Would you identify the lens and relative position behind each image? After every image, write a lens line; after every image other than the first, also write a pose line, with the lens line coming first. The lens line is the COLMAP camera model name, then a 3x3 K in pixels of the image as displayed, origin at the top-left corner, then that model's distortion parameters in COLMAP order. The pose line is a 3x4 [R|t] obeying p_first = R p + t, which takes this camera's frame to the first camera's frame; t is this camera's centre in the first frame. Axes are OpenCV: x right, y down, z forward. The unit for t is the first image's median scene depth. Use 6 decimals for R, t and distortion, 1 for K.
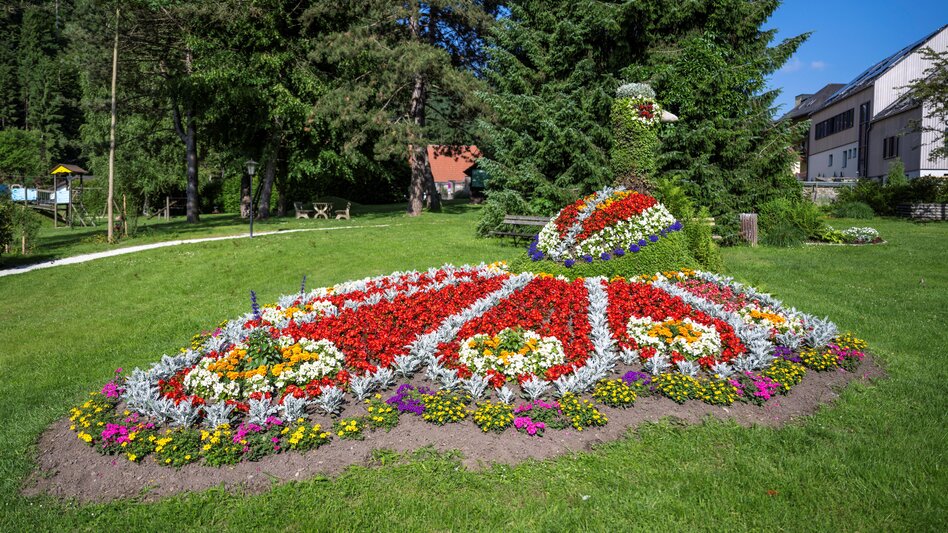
lens RADIAL K [[824.3, 0, 411.2], [0, 824.3, 215.0], [0, 0, 1]] dist [-0.005675, 0.000421]
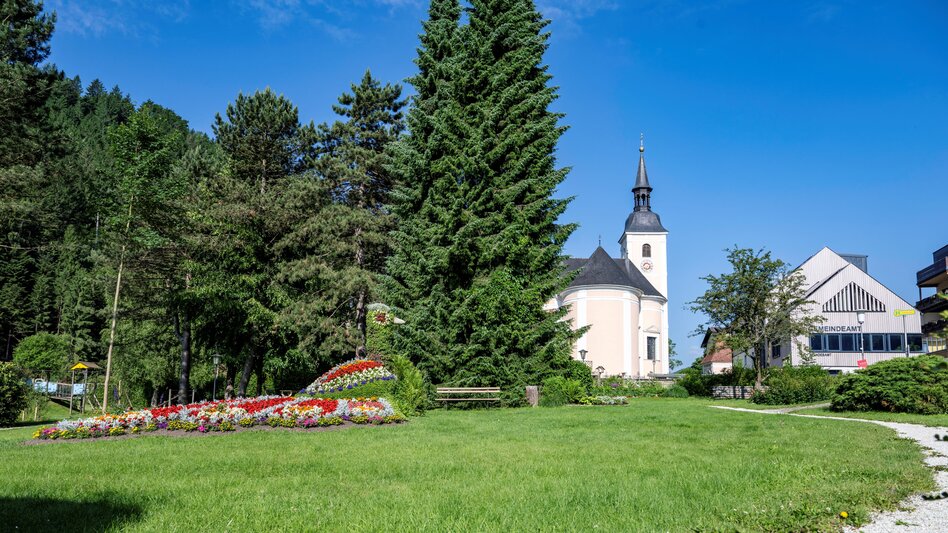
lens RADIAL K [[793.9, 0, 503.5], [0, 793.9, 264.4], [0, 0, 1]] dist [-0.012566, 0.022233]
pose [[0.997470, 0.007431, 0.070699, 0.143284], [0.006346, 0.981244, -0.192663, 0.034345], [-0.070805, 0.192625, 0.978715, -0.268578]]
